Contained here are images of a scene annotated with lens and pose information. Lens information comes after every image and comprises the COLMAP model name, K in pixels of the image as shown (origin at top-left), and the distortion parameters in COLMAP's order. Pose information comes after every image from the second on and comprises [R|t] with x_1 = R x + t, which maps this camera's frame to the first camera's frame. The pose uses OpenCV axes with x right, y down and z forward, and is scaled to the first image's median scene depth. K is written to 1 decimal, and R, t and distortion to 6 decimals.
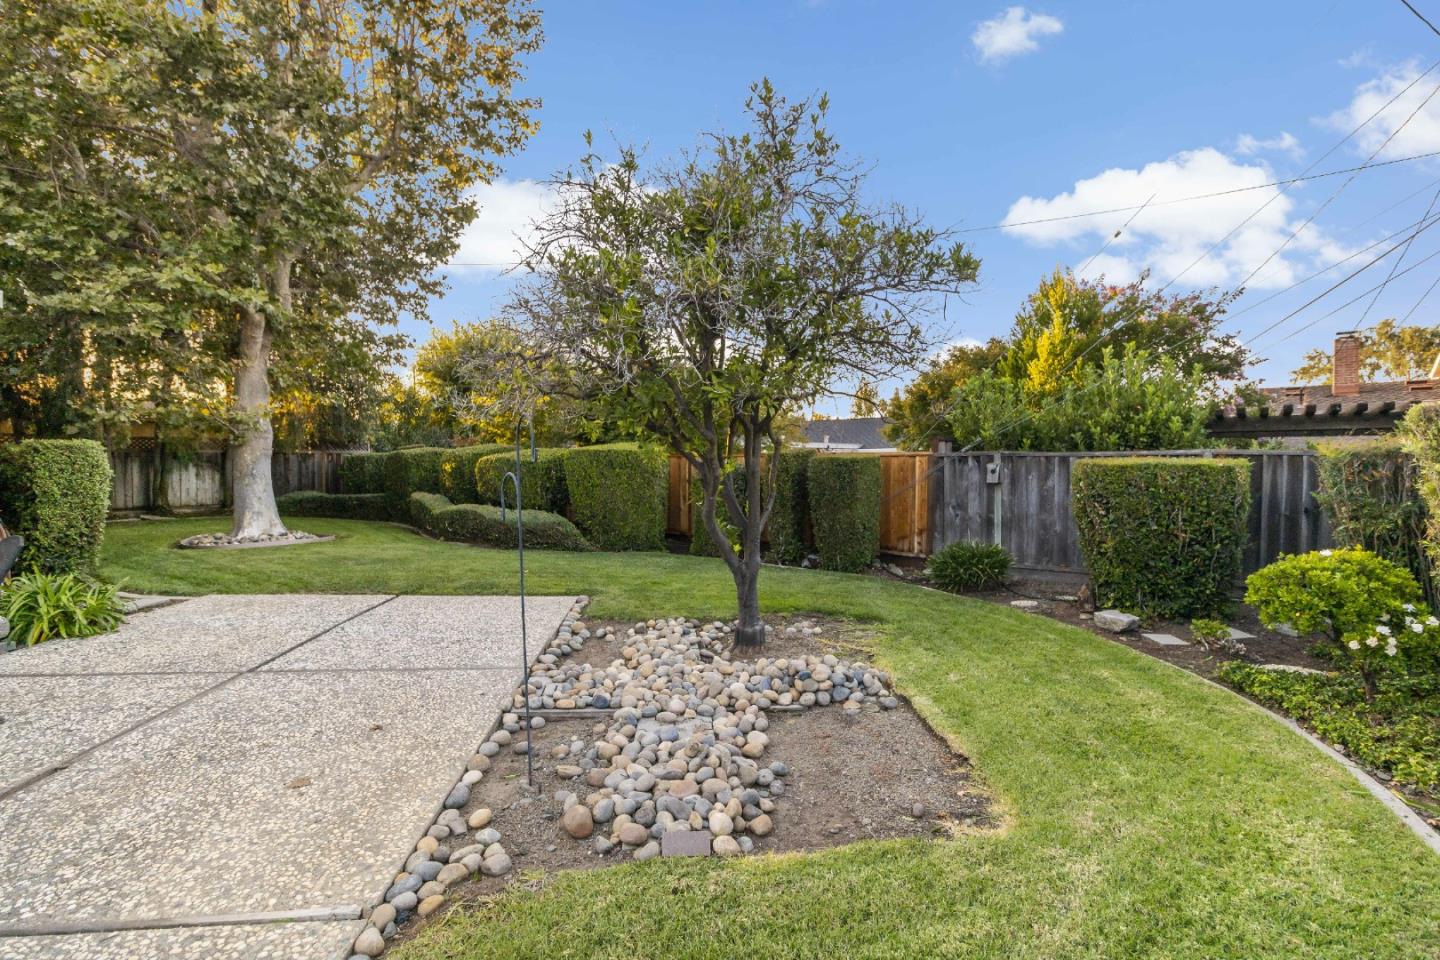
lens RADIAL K [[683.0, 0, 733.9], [0, 683.0, 471.7], [0, 0, 1]] dist [0.001852, 0.005100]
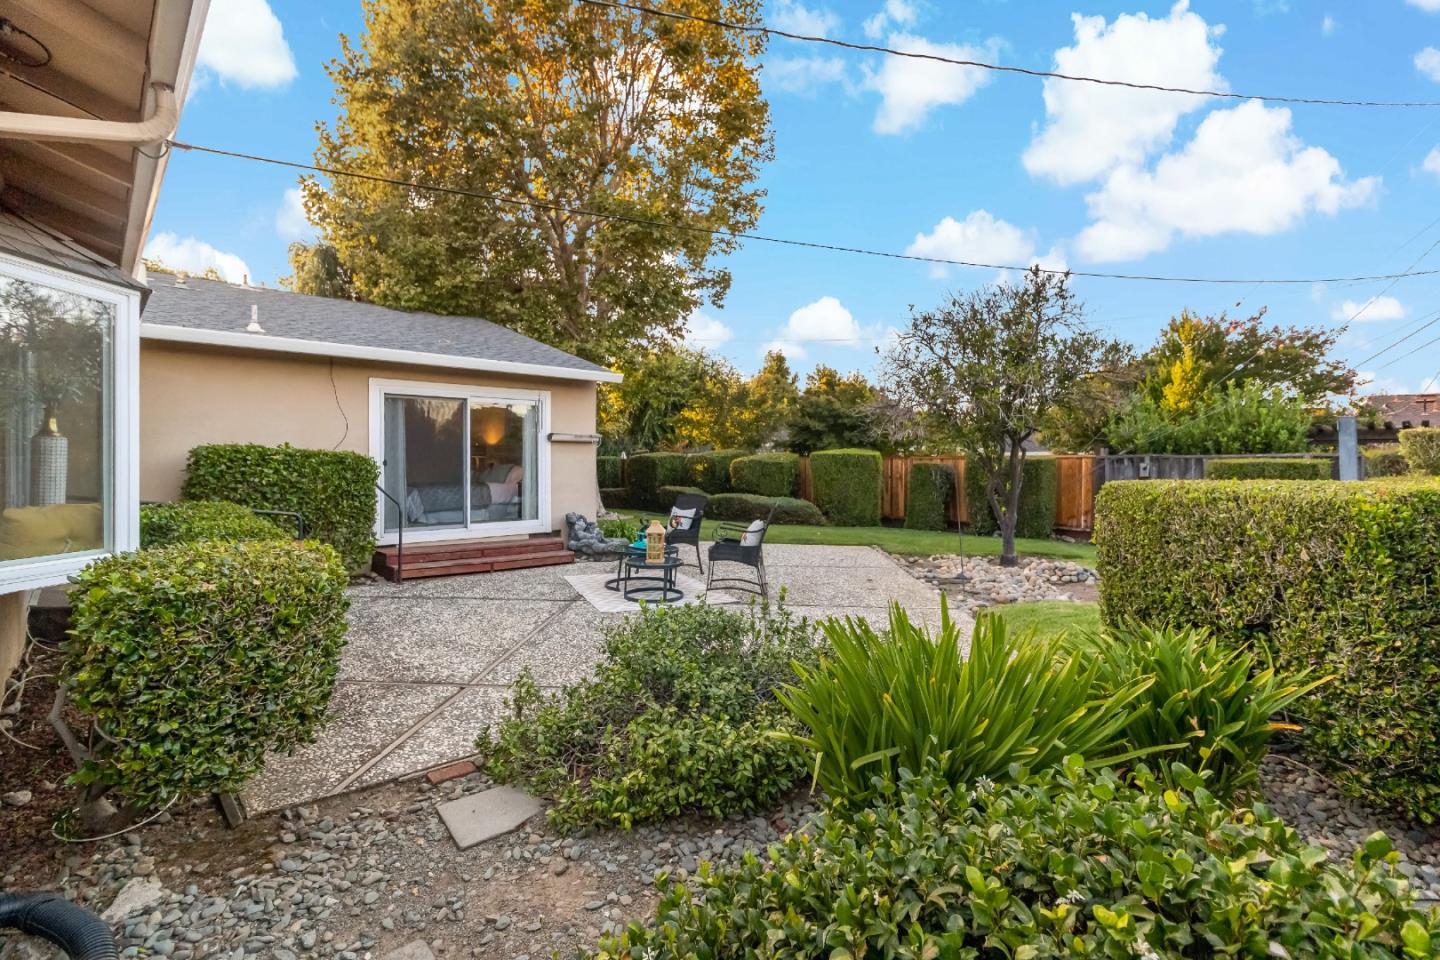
lens RADIAL K [[684.4, 0, 720.5], [0, 684.4, 457.3], [0, 0, 1]] dist [0.000605, -0.000046]
pose [[0.989280, -0.000546, -0.146030, -0.260926], [-0.003535, 0.999610, -0.027686, 0.016790], [0.145988, 0.027906, 0.988893, -0.493199]]
